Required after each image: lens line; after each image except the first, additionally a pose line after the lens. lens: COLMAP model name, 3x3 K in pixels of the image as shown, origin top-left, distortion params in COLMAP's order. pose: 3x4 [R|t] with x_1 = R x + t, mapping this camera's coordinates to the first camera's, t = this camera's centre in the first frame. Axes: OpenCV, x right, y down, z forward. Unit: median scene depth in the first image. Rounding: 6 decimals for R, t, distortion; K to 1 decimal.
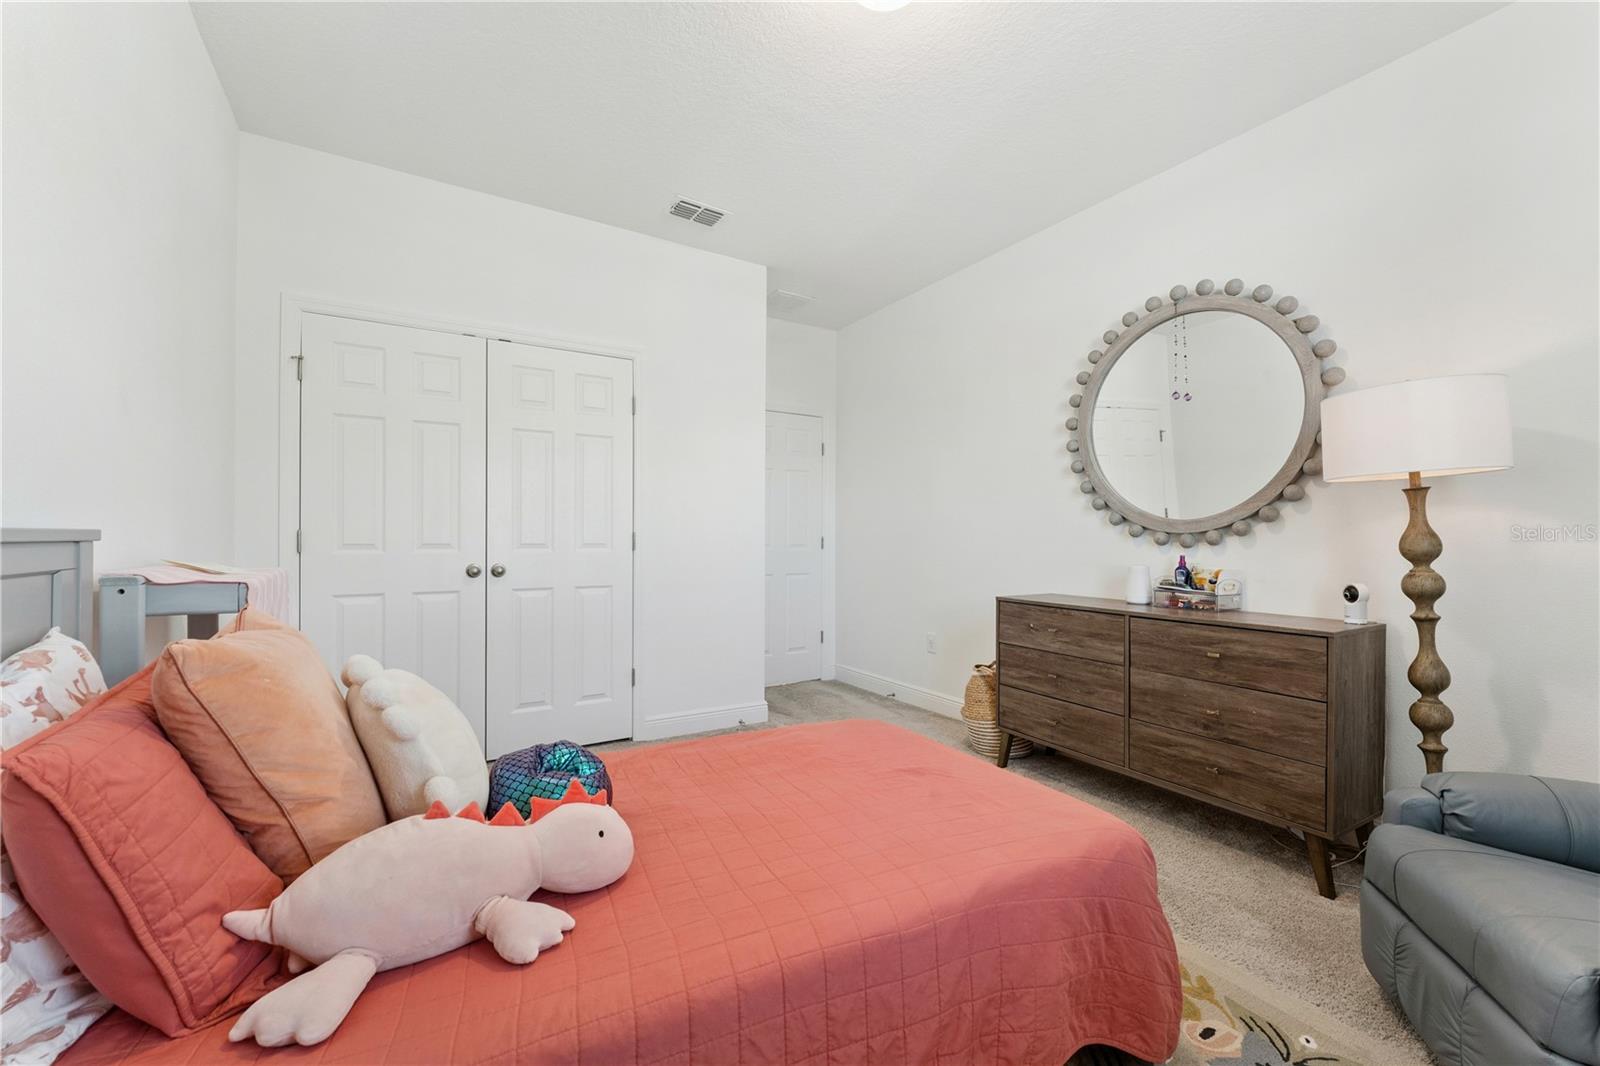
lens RADIAL K [[654.8, 0, 811.1], [0, 654.8, 537.9], [0, 0, 1]] dist [-0.000062, -0.000202]
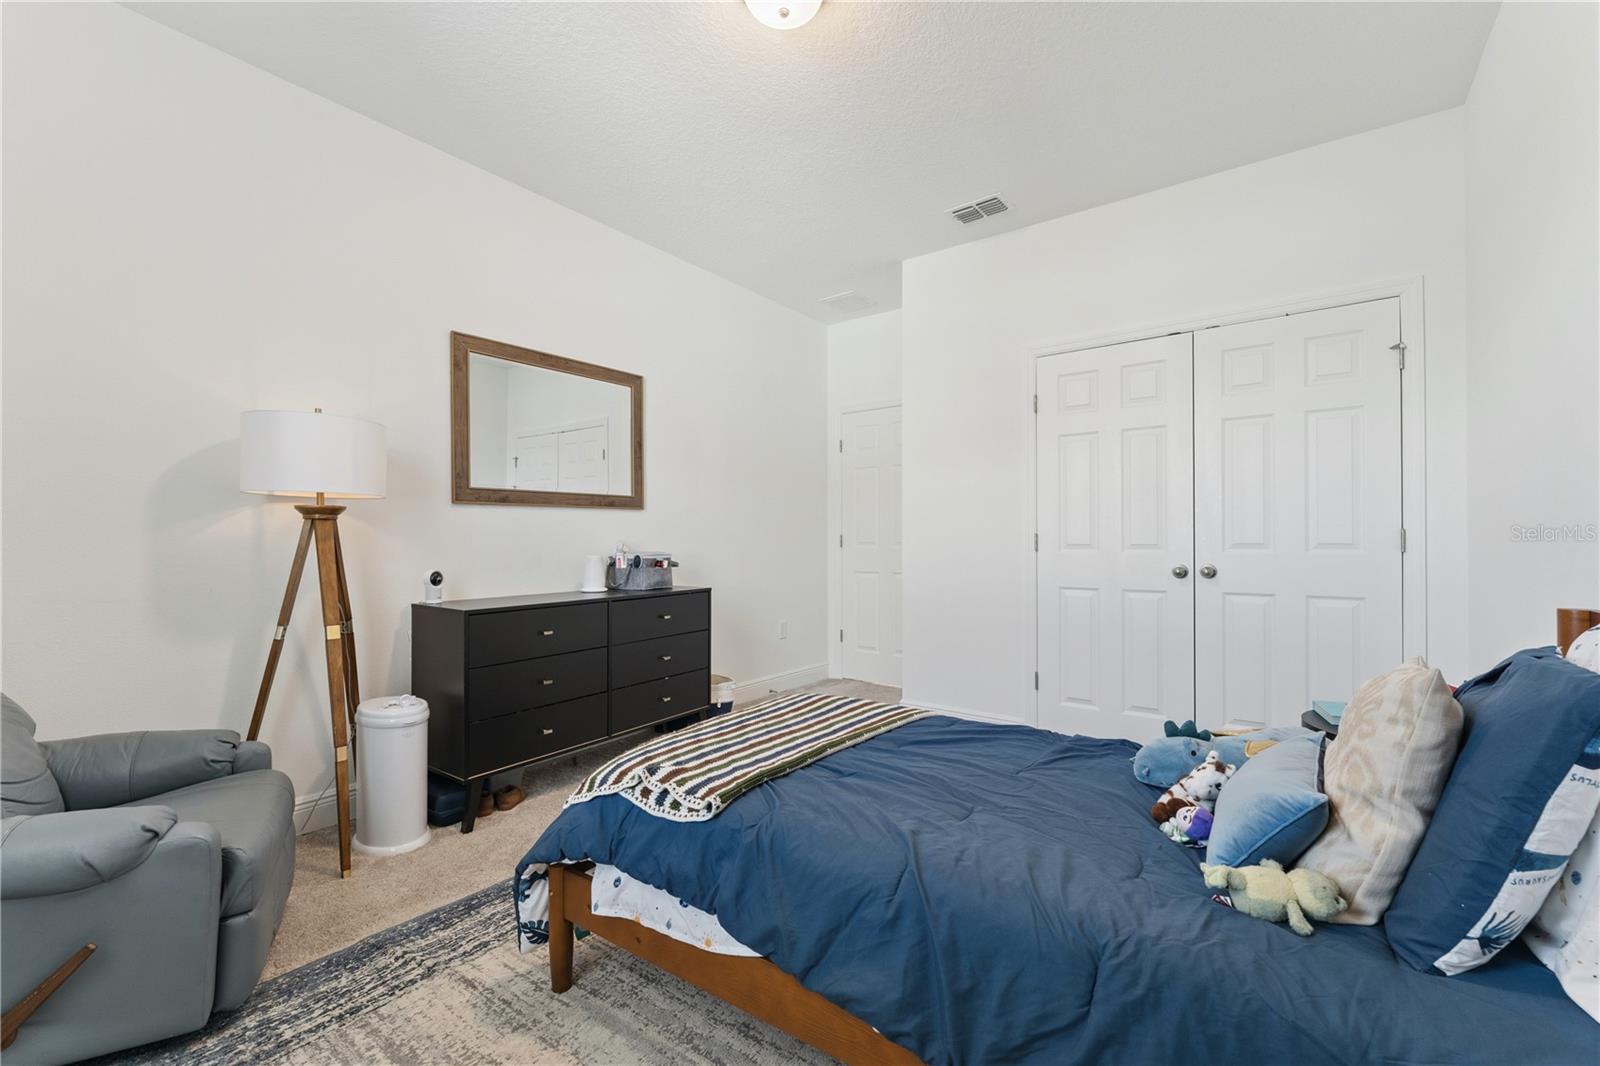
lens RADIAL K [[654.8, 0, 813.7], [0, 654.8, 535.1], [0, 0, 1]] dist [-0.000062, -0.000202]
pose [[0.364234, -0.010051, -0.931253, 0.230742], [0.005143, 0.999948, -0.008780, 0.001632], [0.931293, -0.001591, 0.364267, 0.149783]]
